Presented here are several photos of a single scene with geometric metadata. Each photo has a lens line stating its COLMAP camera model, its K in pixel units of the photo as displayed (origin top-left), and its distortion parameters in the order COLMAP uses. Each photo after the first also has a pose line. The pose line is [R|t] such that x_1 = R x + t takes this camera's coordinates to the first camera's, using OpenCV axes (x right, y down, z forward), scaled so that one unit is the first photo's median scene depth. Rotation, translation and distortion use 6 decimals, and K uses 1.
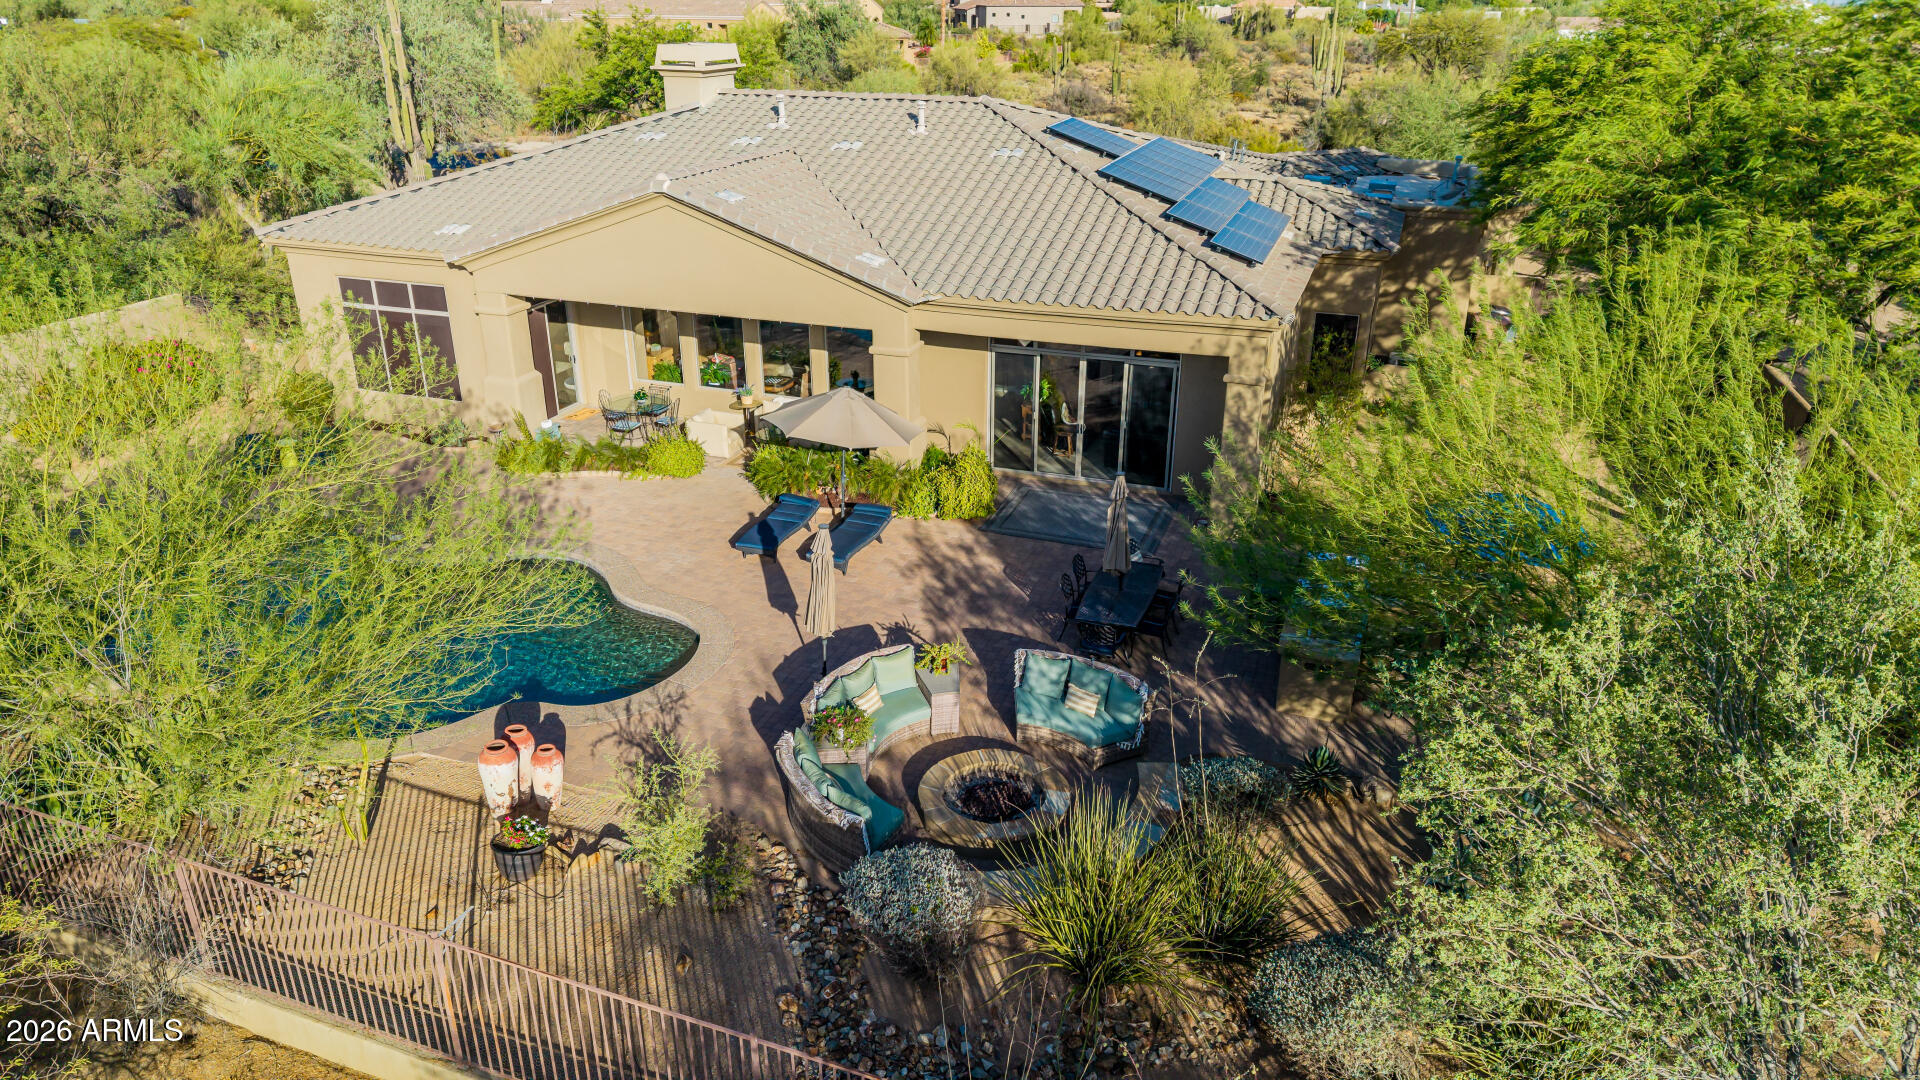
lens RADIAL K [[1338.5, 0, 960.0], [0, 1338.5, 540.0], [0, 0, 1]] dist [0.029531, -0.000736]
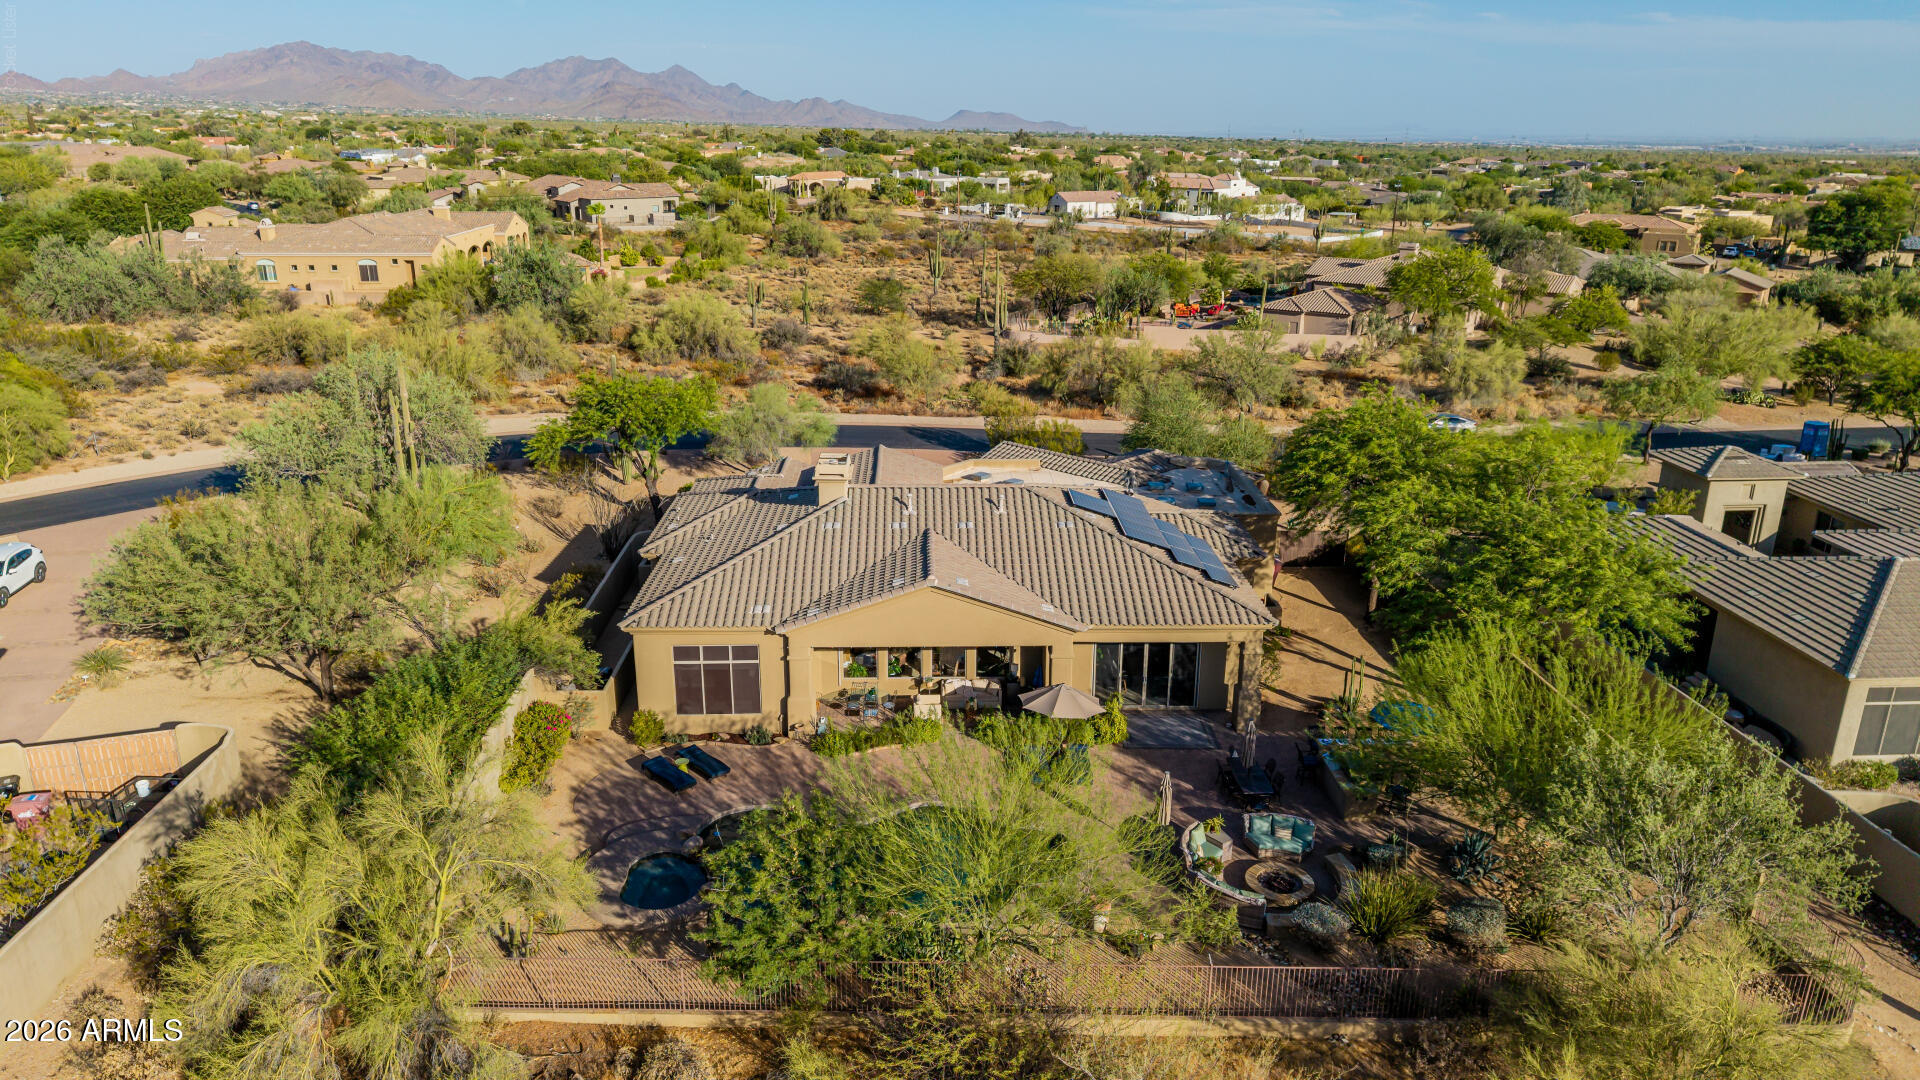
lens RADIAL K [[1338.5, 0, 960.0], [0, 1338.5, 540.0], [0, 0, 1]] dist [0.029531, -0.000736]
pose [[0.938934, -0.107303, 0.326940, -0.700104], [0.134909, 0.988860, -0.062895, -0.189118], [-0.316549, 0.103161, 0.942950, -0.623590]]
